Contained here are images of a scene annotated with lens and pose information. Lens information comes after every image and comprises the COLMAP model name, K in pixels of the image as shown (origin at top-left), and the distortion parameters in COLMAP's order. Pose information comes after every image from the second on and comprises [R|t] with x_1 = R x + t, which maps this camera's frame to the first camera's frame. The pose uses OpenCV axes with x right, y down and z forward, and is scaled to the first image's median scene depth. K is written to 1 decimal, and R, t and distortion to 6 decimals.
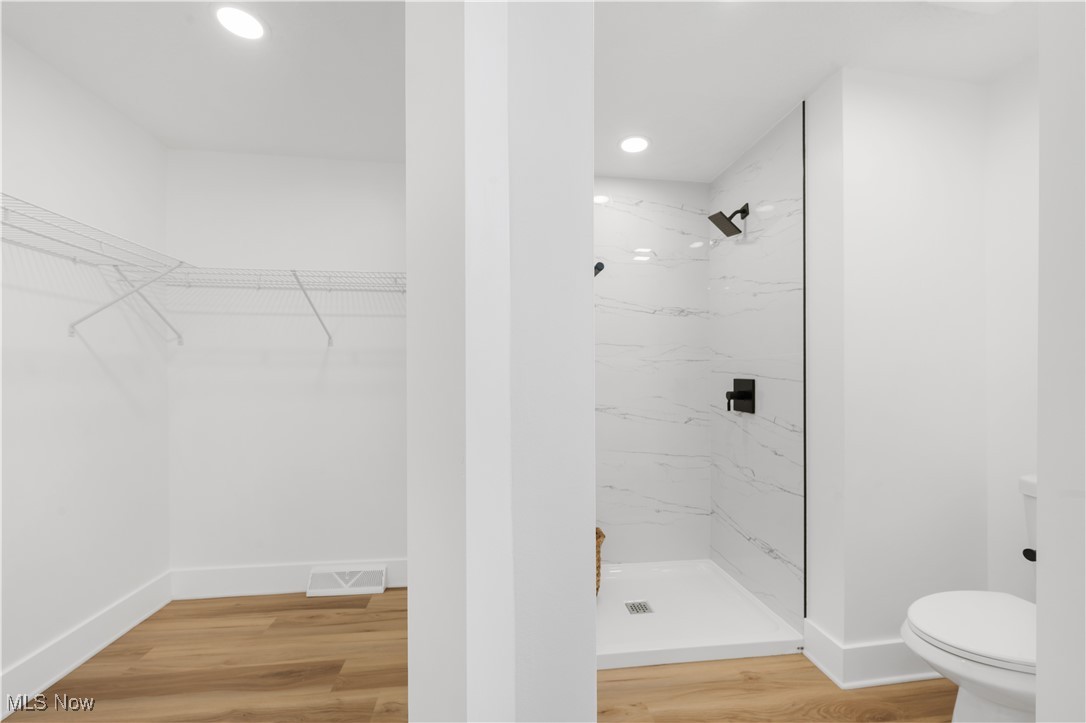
lens RADIAL K [[430.1, 0, 543.0], [0, 430.1, 361.5], [0, 0, 1]] dist [-0.001045, -0.000136]
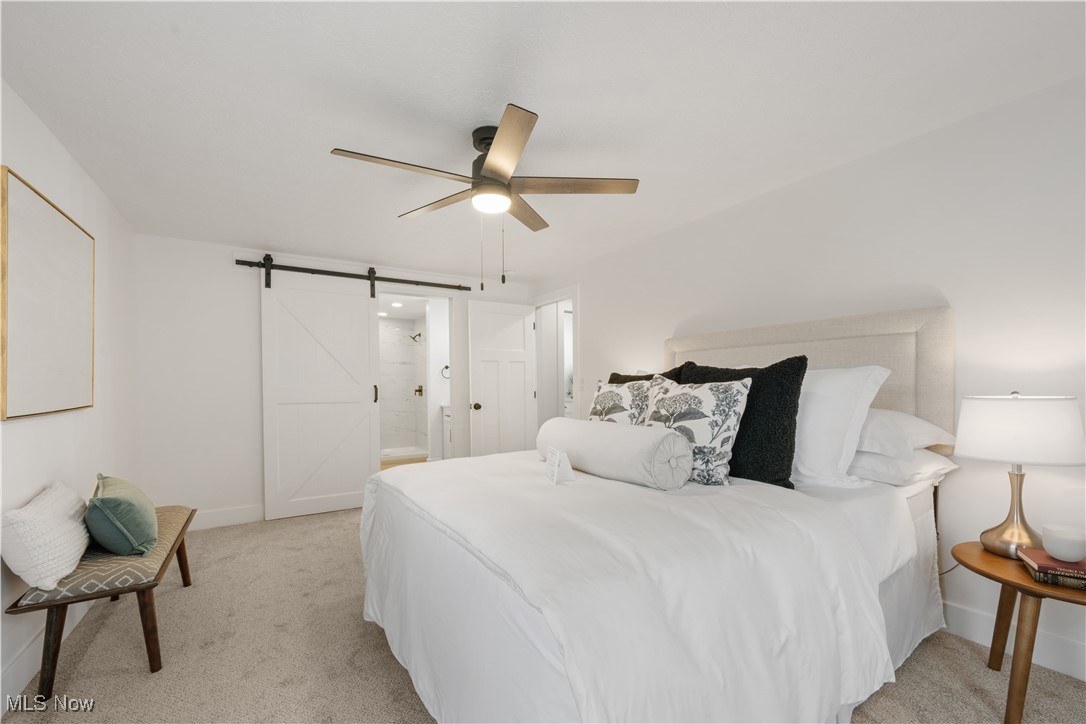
lens RADIAL K [[430.1, 0, 543.0], [0, 430.1, 362.0], [0, 0, 1]] dist [-0.001045, -0.000136]
pose [[0.900298, -0.008118, 0.435199, -0.117759], [0.012425, 0.999898, -0.007050, -0.107114], [-0.435098, 0.011755, 0.900307, -2.416529]]
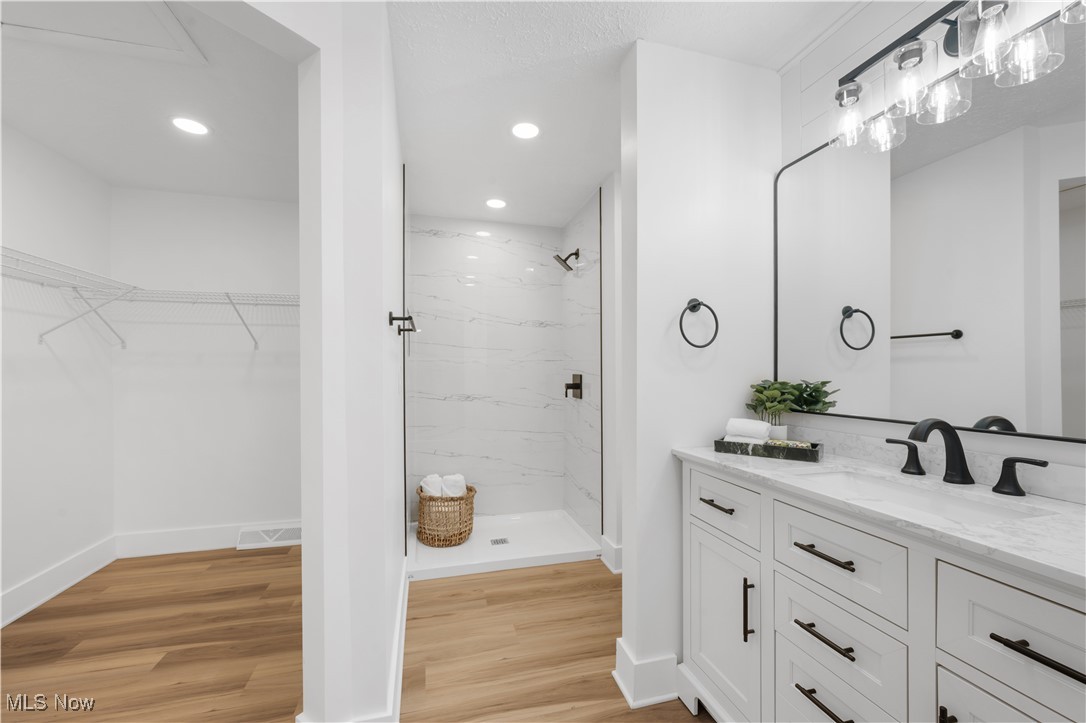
lens RADIAL K [[433.2, 0, 541.0], [0, 433.2, 358.3], [0, 0, 1]] dist [-0.001432, -0.000229]
pose [[0.991192, -0.000364, 0.132436, 0.169680], [-0.000019, 0.999996, 0.002893, -0.015725], [-0.132436, -0.002870, 0.991187, -0.382501]]
